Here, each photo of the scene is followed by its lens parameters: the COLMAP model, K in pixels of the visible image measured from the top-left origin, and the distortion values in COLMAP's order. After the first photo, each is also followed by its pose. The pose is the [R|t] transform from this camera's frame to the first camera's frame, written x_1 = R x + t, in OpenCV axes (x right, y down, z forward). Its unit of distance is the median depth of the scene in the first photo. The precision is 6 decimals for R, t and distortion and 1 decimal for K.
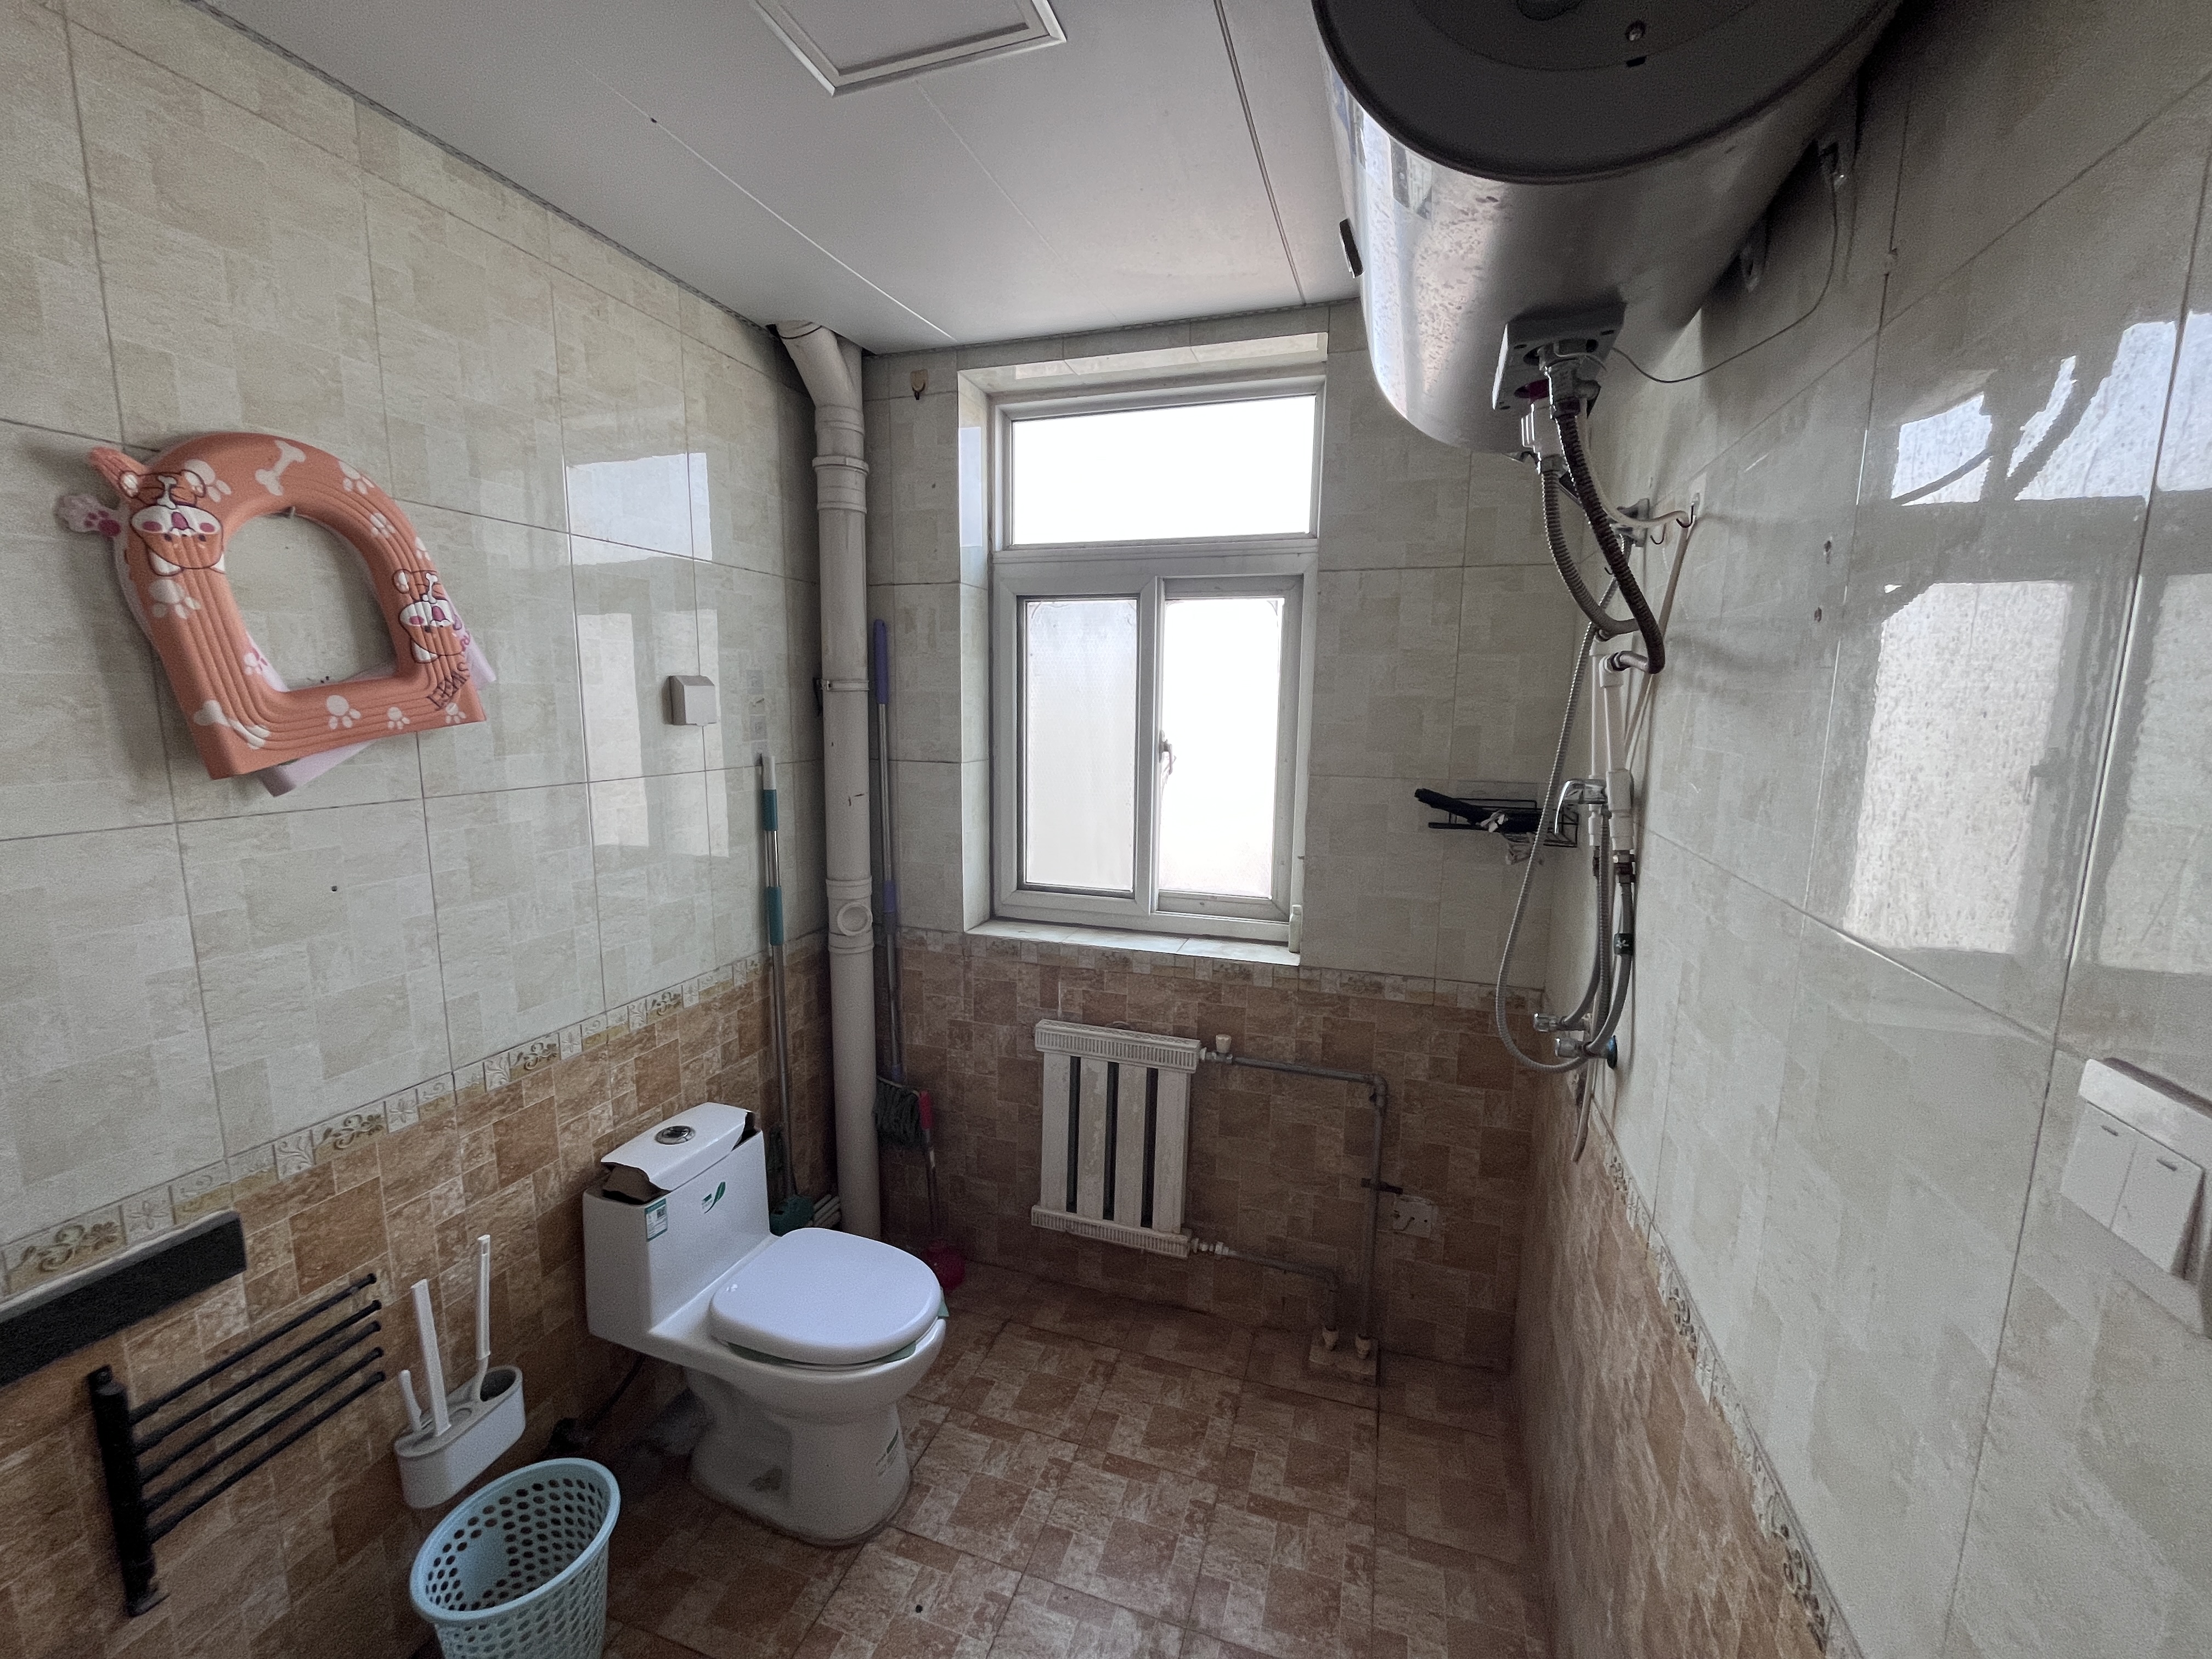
lens RADIAL K [[892.6, 0, 1106.0], [0, 892.6, 825.3], [0, 0, 1]] dist [-0.000121, 0.000090]
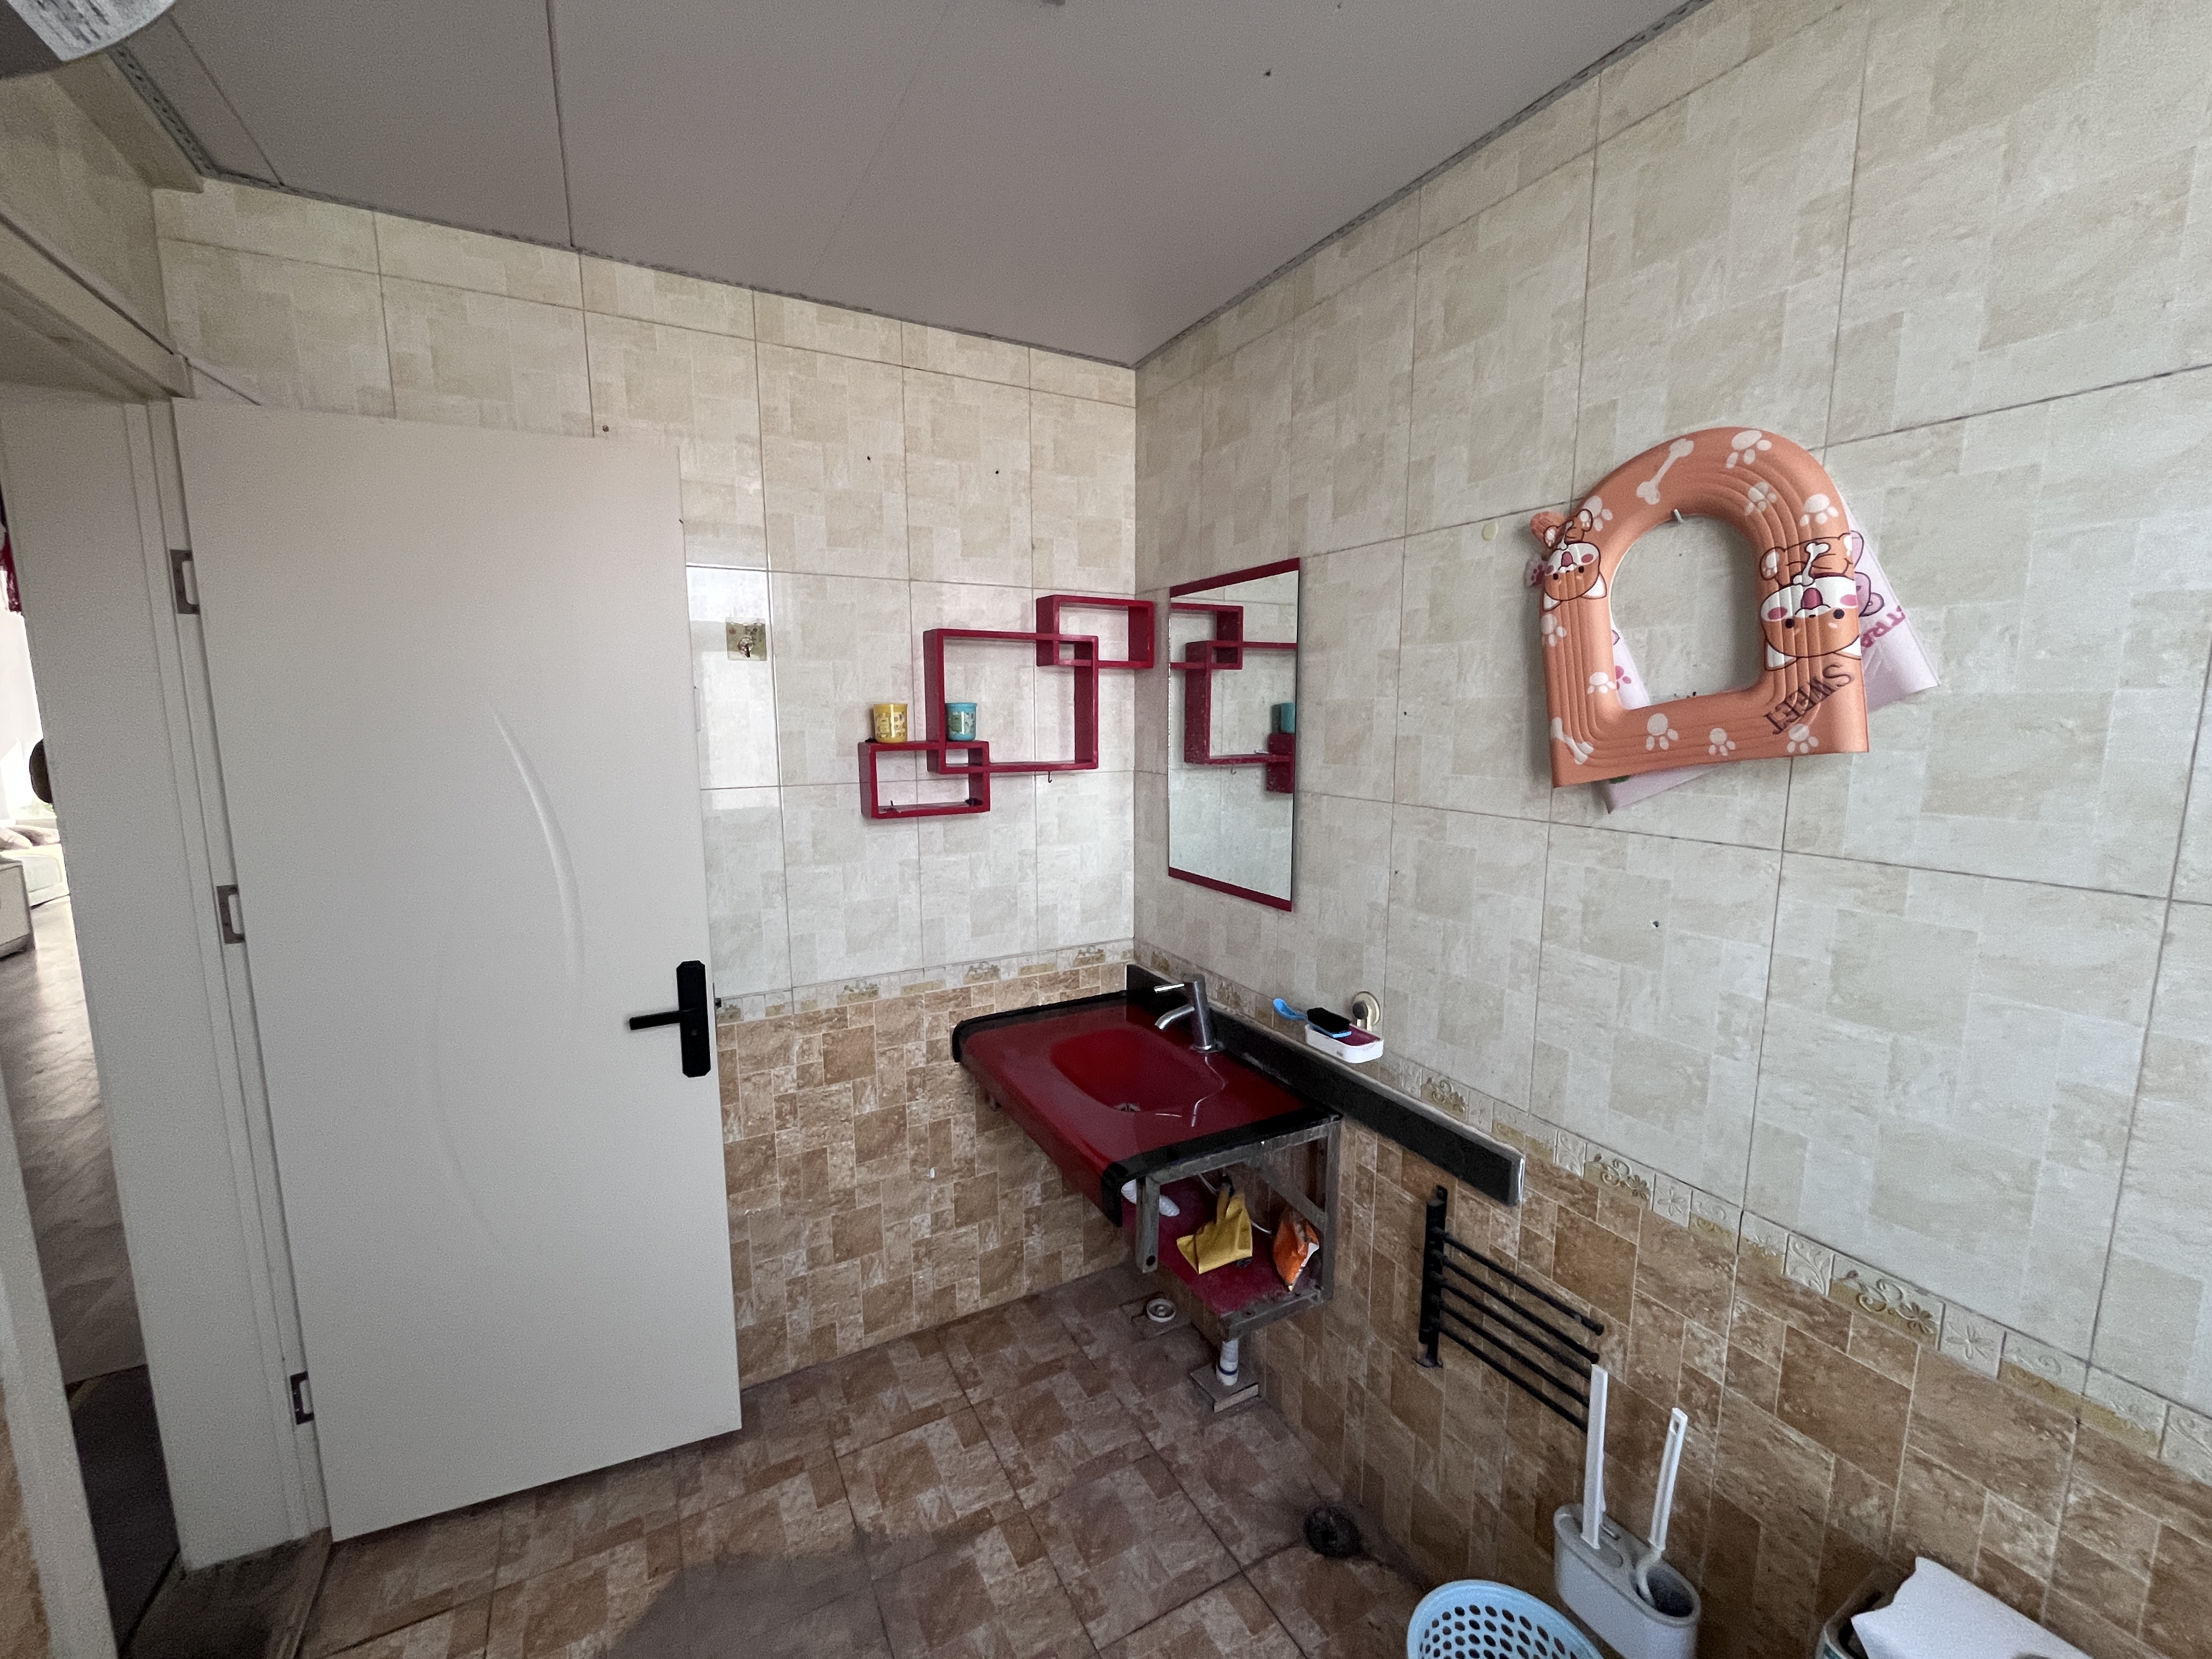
lens RADIAL K [[892.6, 0, 1106.6], [0, 892.6, 833.0], [0, 0, 1]] dist [-0.000121, 0.000090]
pose [[-0.679588, 0.092028, -0.727799, 0.182489], [-0.111599, 0.967584, 0.226554, -0.168766], [0.725056, 0.235185, -0.647288, 1.195127]]
